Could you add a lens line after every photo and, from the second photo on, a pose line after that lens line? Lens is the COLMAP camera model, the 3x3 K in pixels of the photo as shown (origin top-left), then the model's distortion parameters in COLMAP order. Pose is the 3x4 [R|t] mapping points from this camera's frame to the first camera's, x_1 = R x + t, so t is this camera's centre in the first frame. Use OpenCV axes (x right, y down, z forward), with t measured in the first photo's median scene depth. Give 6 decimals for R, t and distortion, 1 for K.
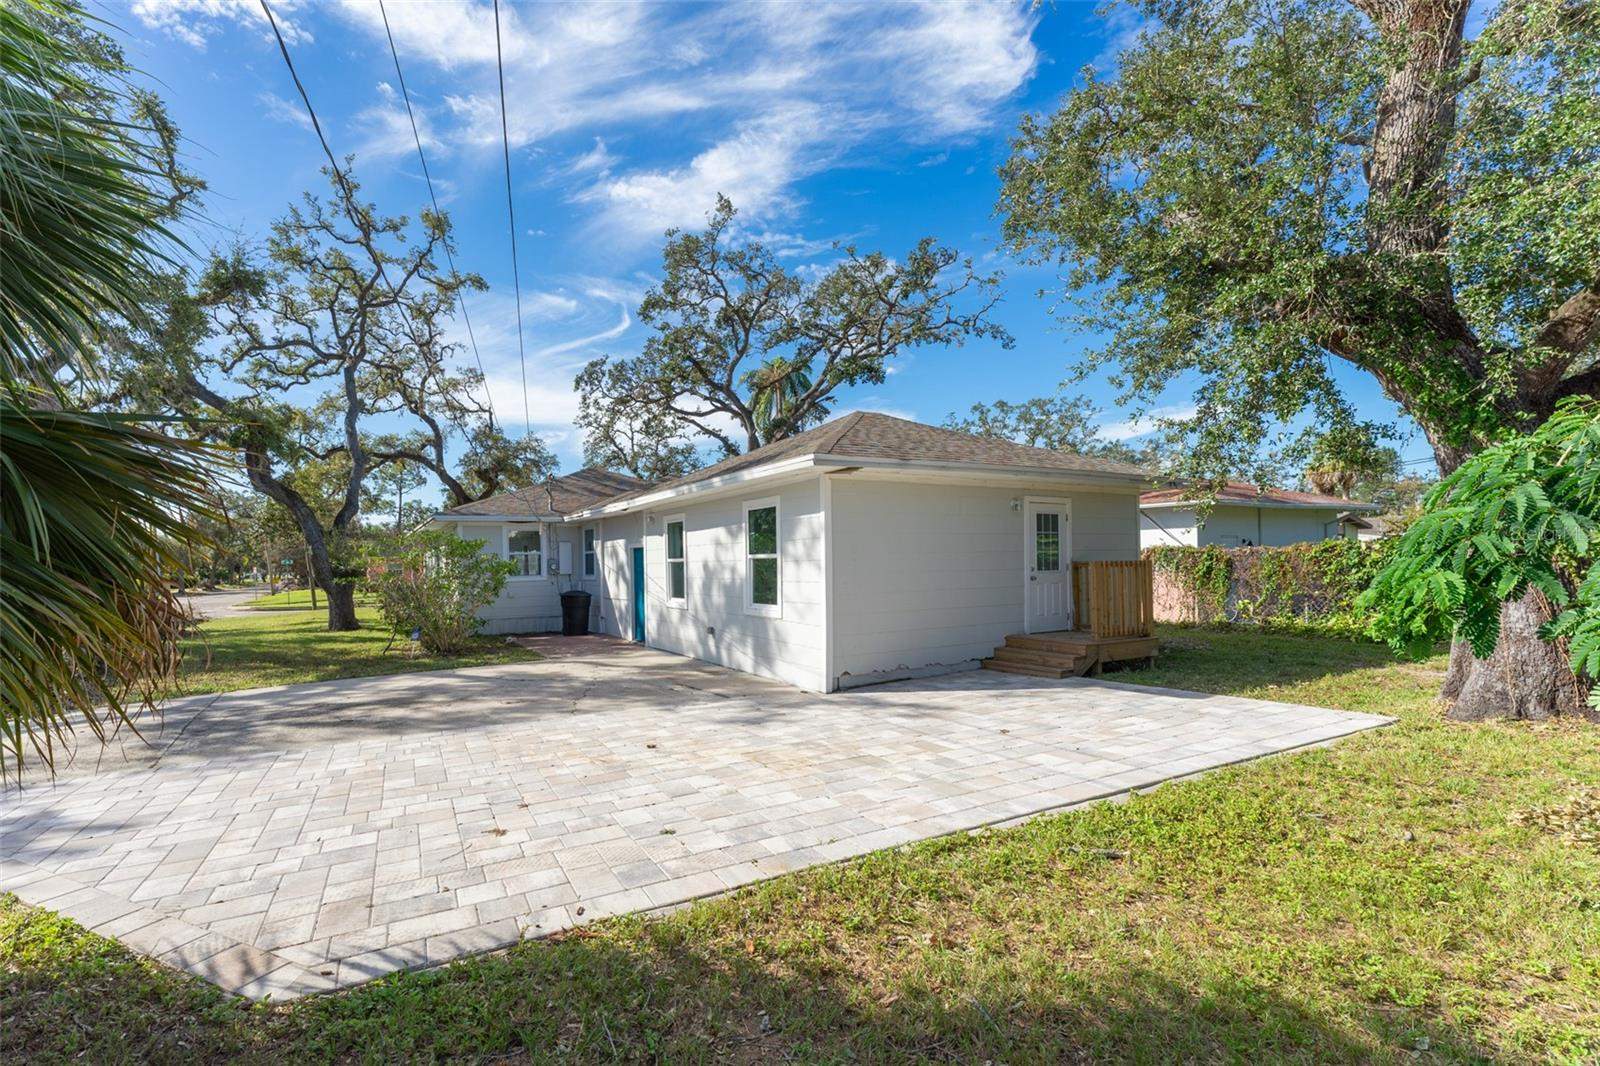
lens RADIAL K [[702.9, 0, 800.9], [0, 702.9, 560.6], [0, 0, 1]] dist [0.002568, 0.000299]
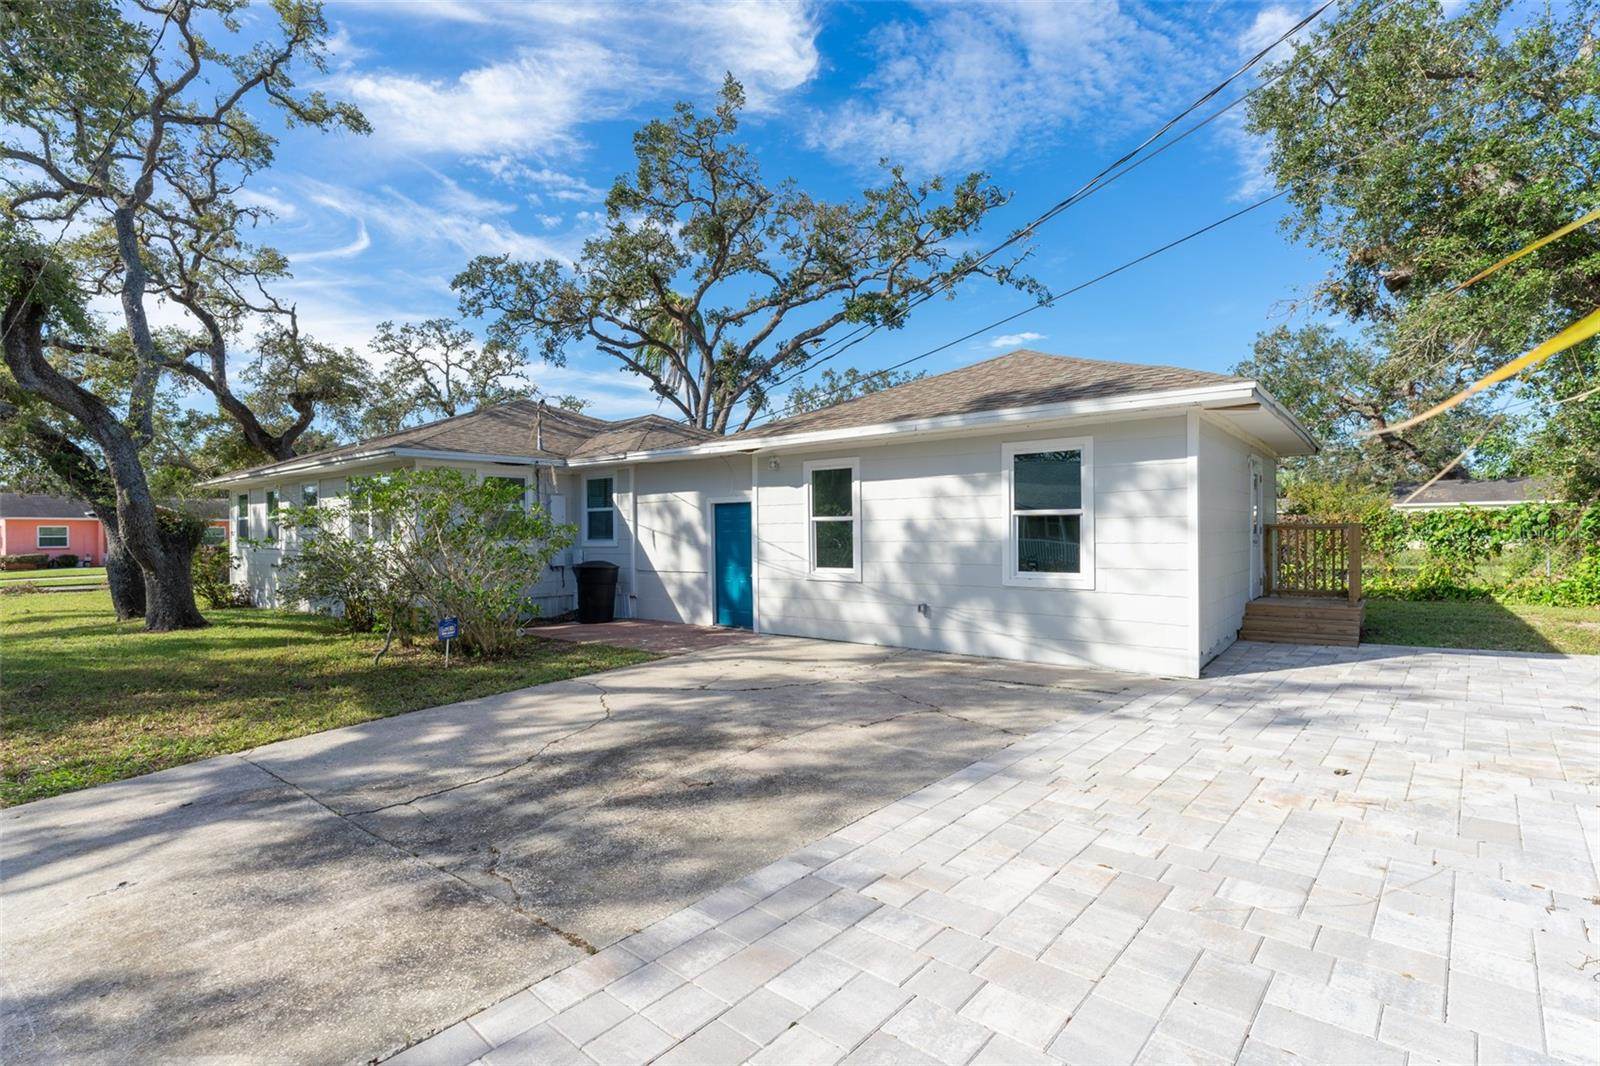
lens RADIAL K [[725.4, 0, 800.0], [0, 725.4, 533.0], [0, 0, 1]] dist [0.000058, -0.000576]
pose [[0.928766, 0.008057, 0.370578, -0.440631], [-0.007535, 0.999968, -0.002856, 0.015521], [-0.370589, -0.000139, 0.928797, 0.241026]]
